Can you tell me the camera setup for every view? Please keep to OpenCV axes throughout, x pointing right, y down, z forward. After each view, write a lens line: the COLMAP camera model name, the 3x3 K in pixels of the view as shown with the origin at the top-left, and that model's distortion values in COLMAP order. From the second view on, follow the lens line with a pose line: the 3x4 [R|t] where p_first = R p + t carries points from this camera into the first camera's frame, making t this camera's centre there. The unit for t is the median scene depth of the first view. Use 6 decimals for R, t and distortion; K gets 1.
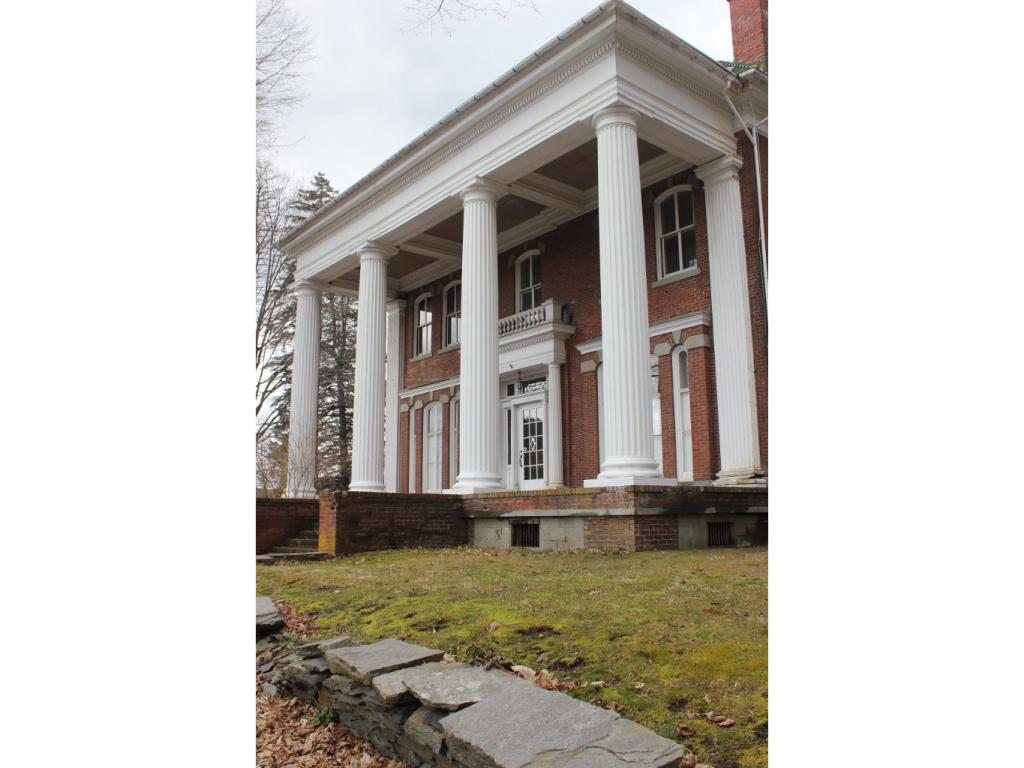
lens RADIAL K [[752.8, 0, 512.0], [0, 752.8, 384.0], [0, 0, 1]] dist [-0.091362, 0.002056]
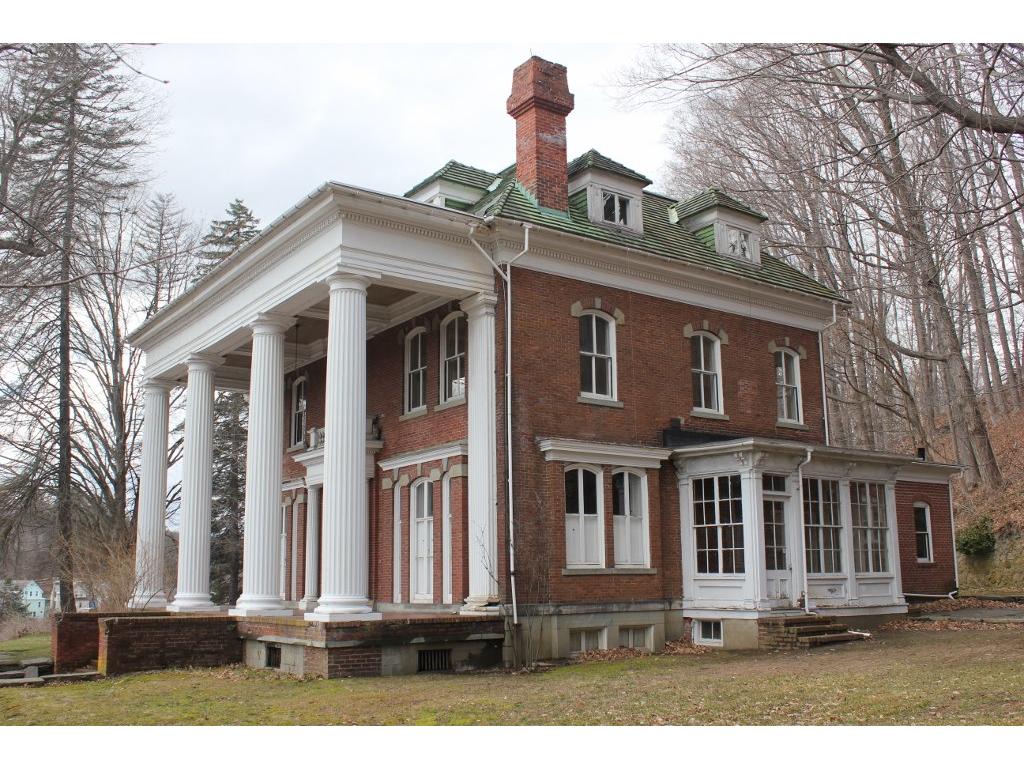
lens RADIAL K [[1000.0, 0, 512.0], [0, 1000.0, 384.0], [0, 0, 1]] dist [-0.161045, 0.255218]
pose [[0.998287, -0.019184, -0.055279, 0.442775], [0.018130, 0.999645, -0.019510, -0.164339], [0.055634, 0.018474, 0.998280, -0.432558]]
